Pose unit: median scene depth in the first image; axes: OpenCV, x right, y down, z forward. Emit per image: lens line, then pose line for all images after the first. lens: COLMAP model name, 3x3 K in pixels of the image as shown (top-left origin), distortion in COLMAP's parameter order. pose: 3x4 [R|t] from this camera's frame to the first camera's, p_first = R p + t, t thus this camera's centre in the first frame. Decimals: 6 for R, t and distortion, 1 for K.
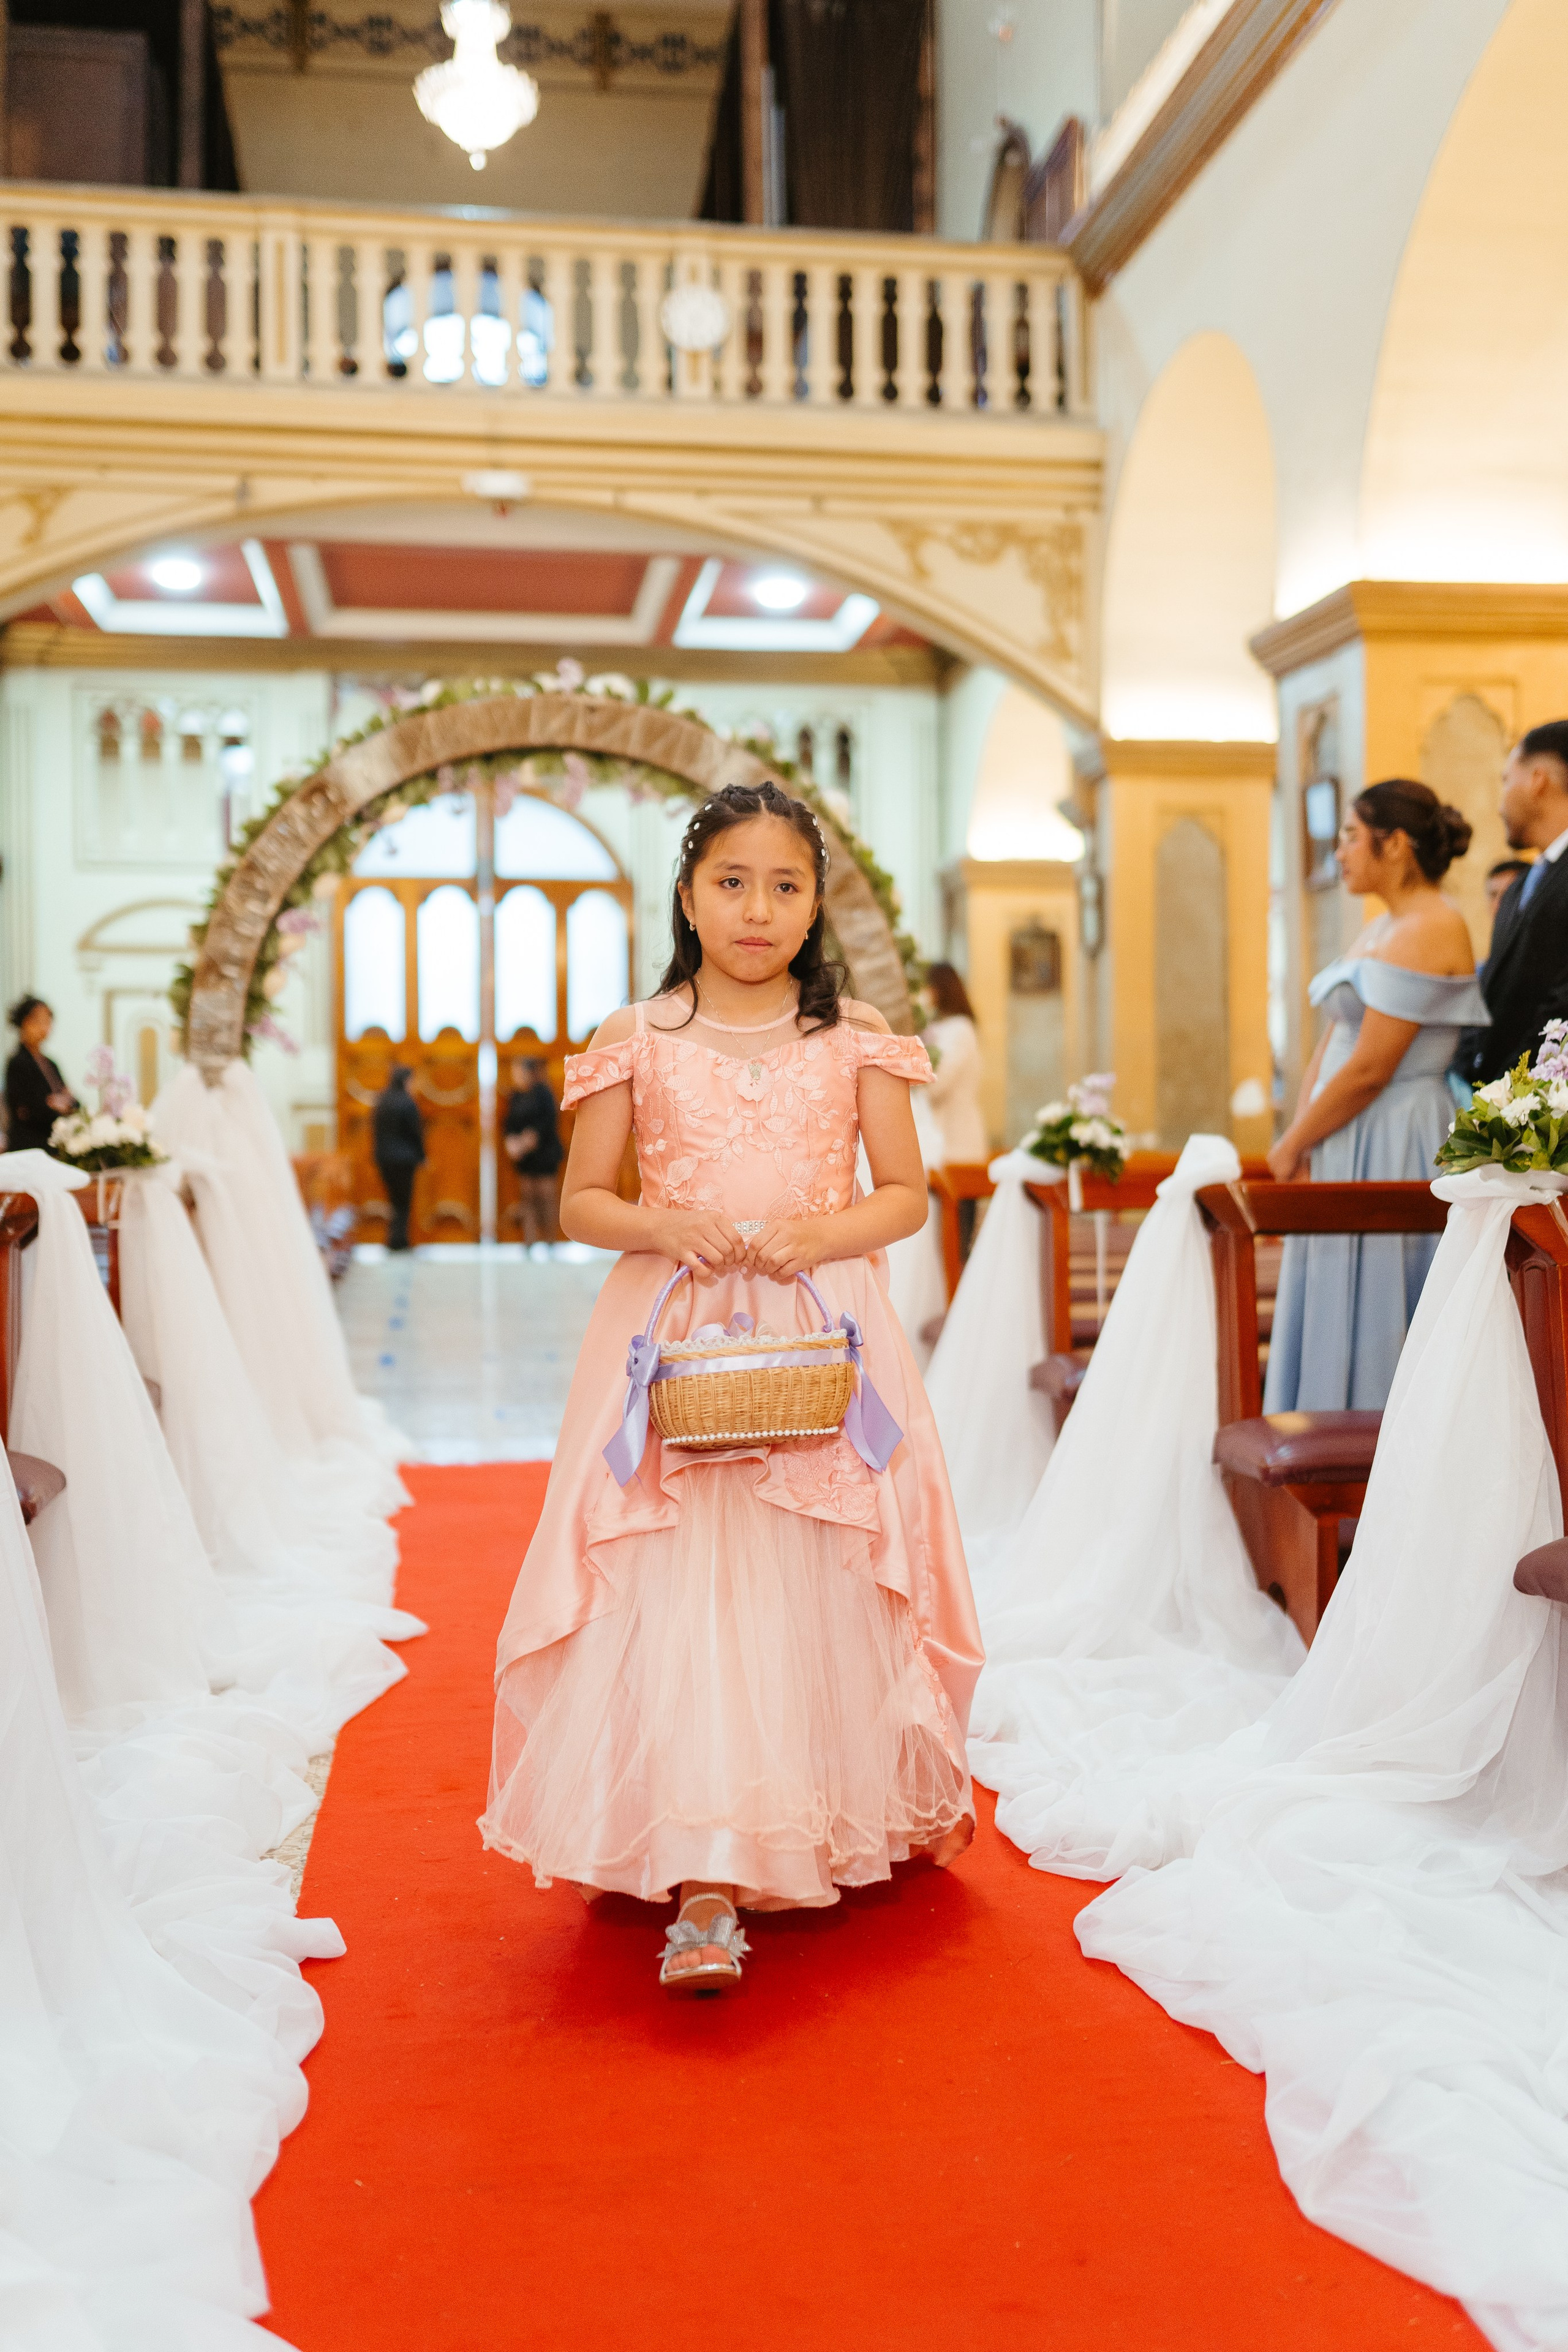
lens RADIAL K [[2204.4, 0, 790.9], [0, 2204.4, 1177.9], [0, 0, 1]] dist [0.007595, 0.002484]
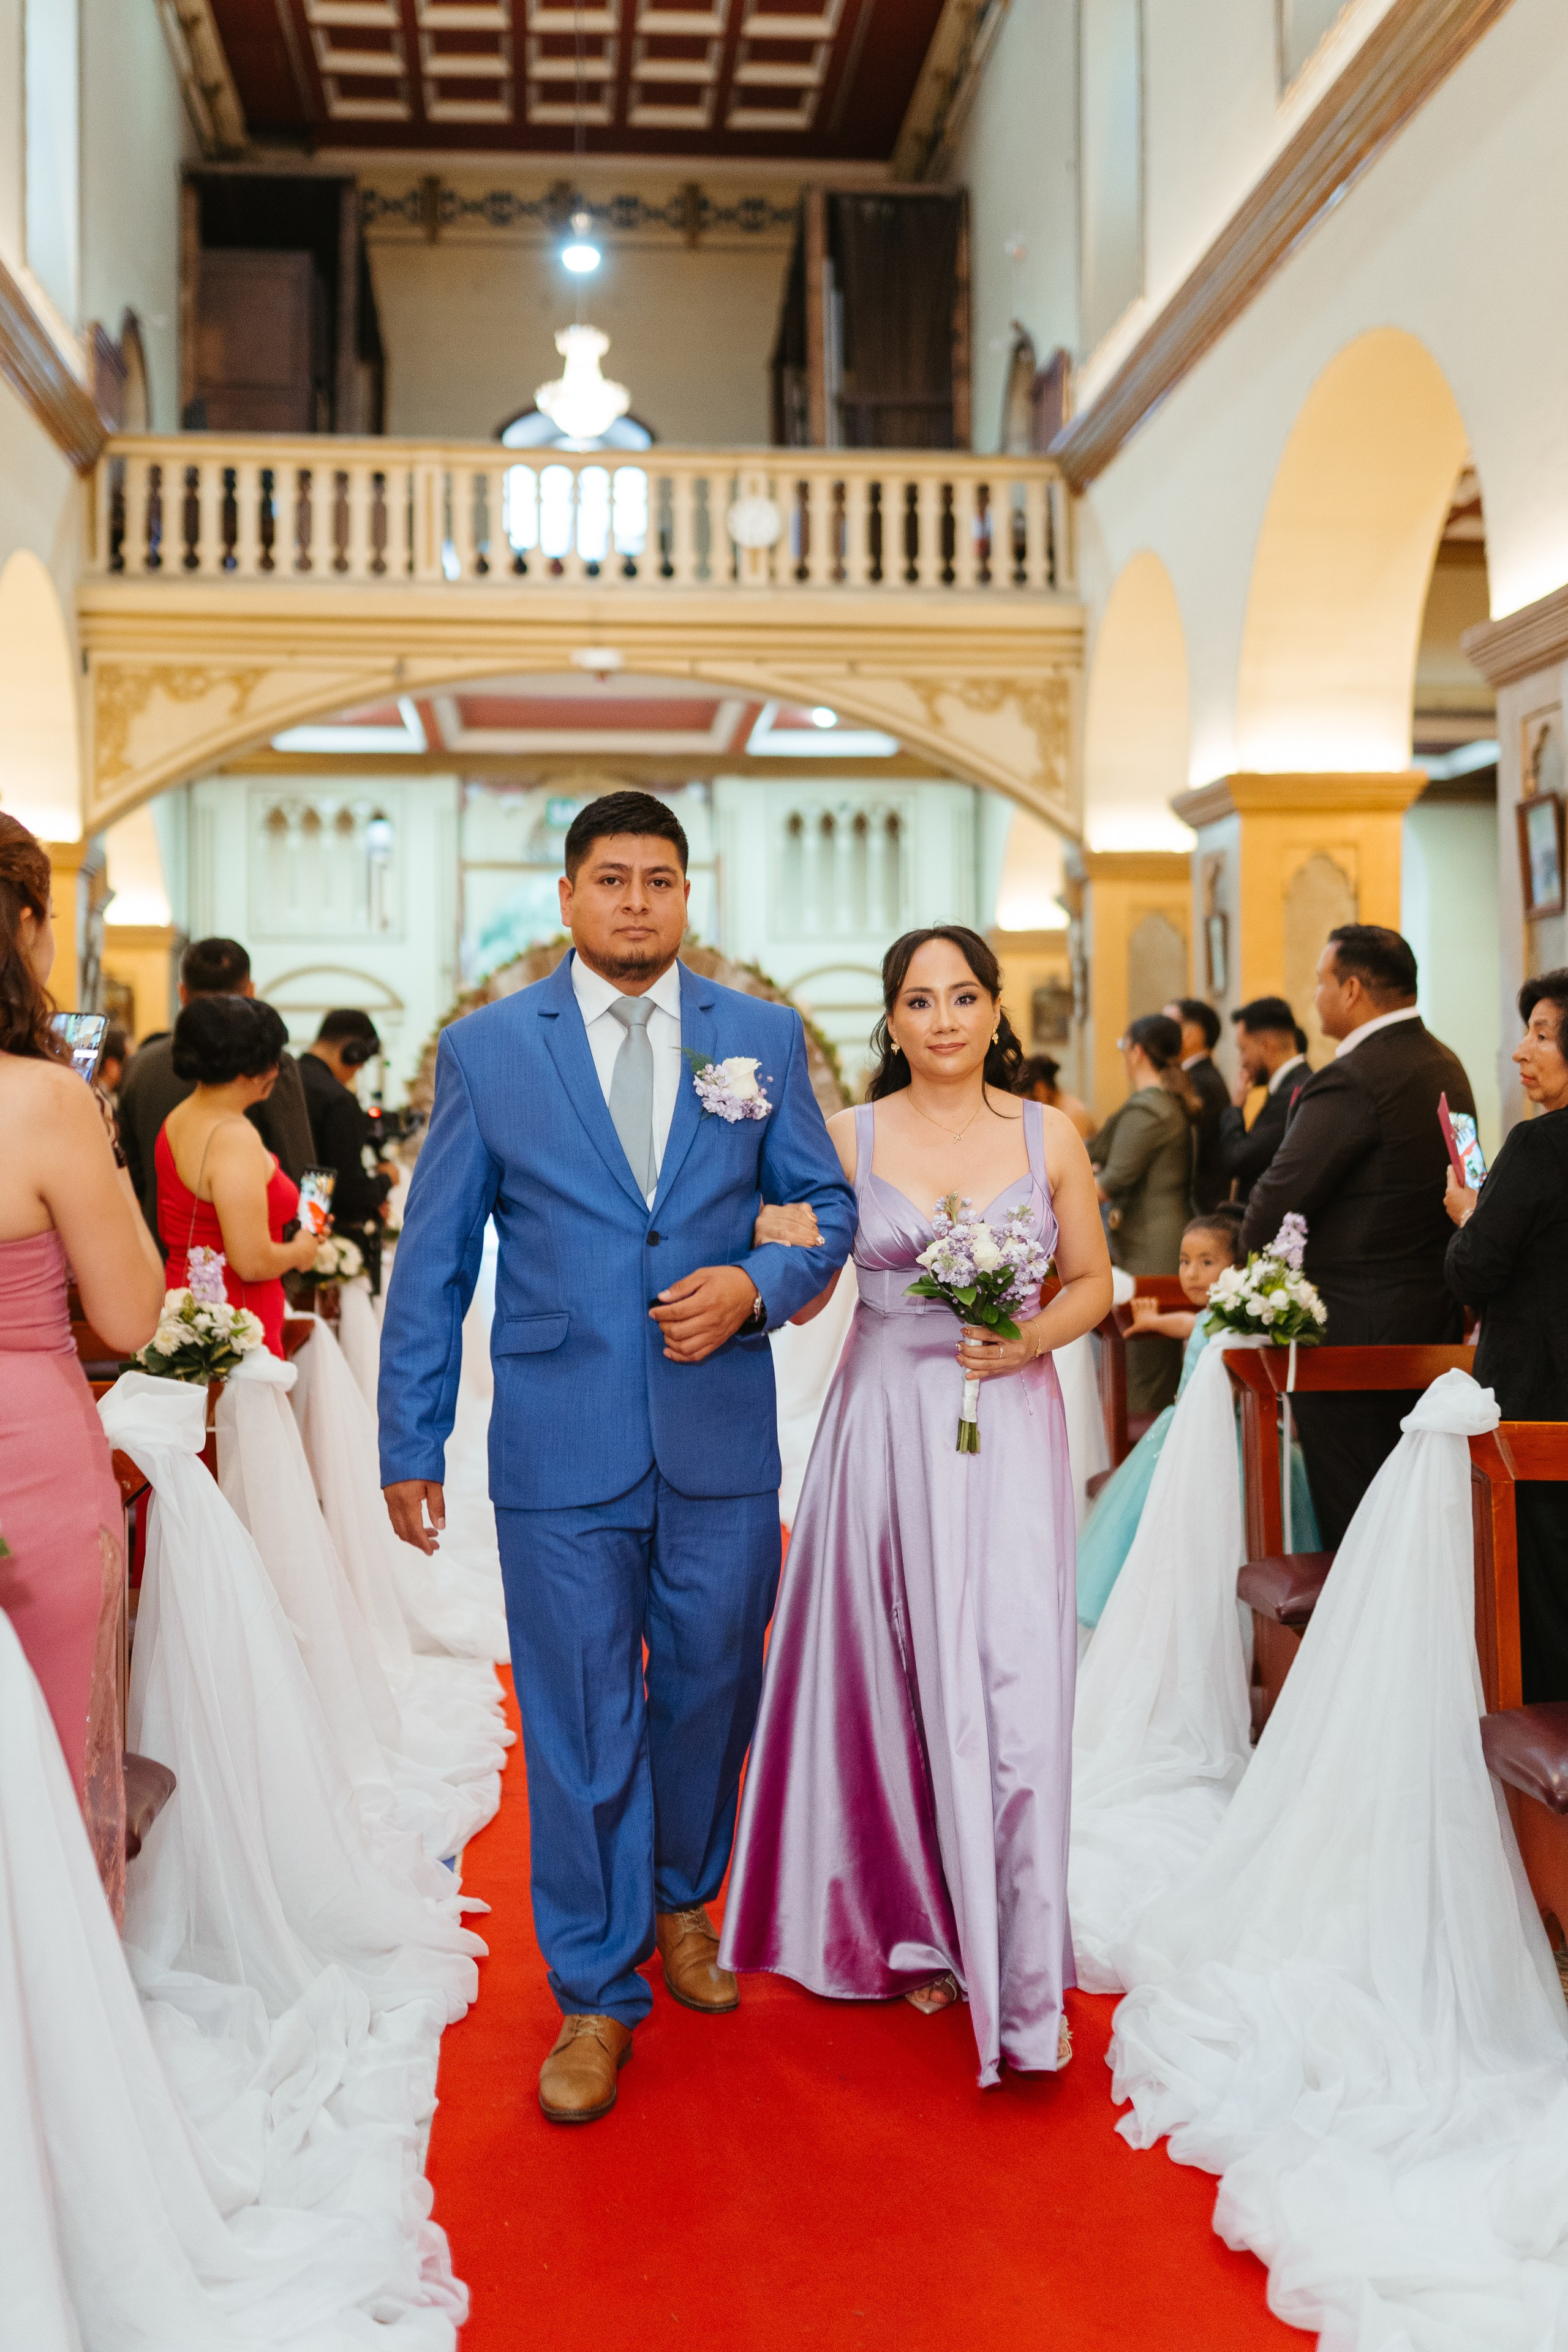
lens RADIAL K [[2346.3, 0, 779.9], [0, 2346.3, 1118.4], [0, 0, 1]] dist [-0.000969, 0.003573]
pose [[0.998330, -0.000941, -0.057762, 0.046866], [-0.000207, 0.999803, -0.019858, -0.023451], [0.057770, 0.019837, 0.998133, -0.319700]]
